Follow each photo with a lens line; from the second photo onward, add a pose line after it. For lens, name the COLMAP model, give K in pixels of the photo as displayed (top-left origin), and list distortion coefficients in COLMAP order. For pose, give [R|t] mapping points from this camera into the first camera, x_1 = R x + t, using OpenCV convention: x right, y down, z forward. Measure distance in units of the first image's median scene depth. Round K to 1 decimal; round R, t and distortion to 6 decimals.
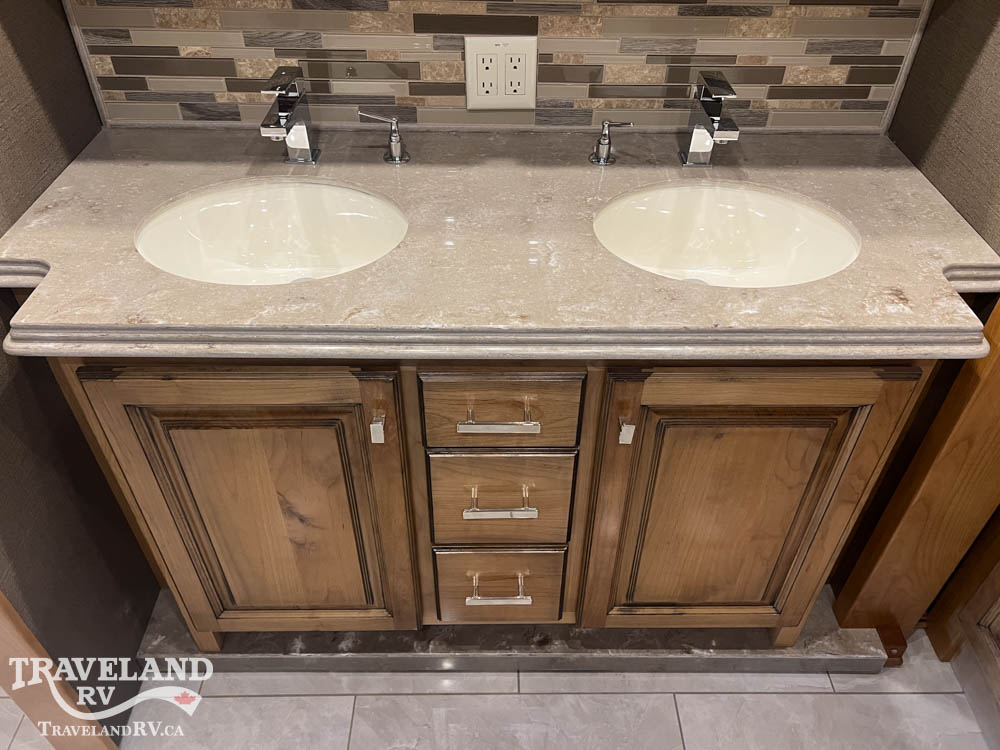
lens RADIAL K [[766.4, 0, 502.3], [0, 766.4, 371.3], [0, 0, 1]] dist [0.012509, -0.004349]
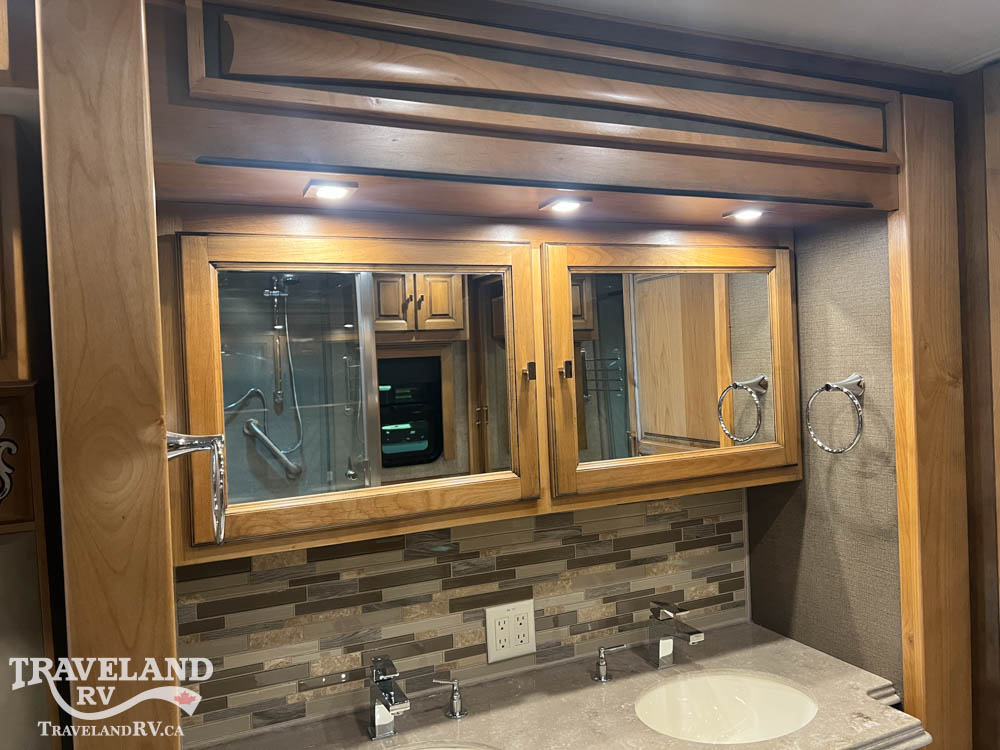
lens RADIAL K [[755.5, 0, 501.3], [0, 755.5, 376.7], [0, 0, 1]] dist [0.055892, -0.066055]
pose [[0.915416, -0.060892, 0.397876, -0.521193], [0.302748, 0.755565, -0.580917, 0.040499], [-0.265248, 0.652237, 0.710092, -0.221168]]
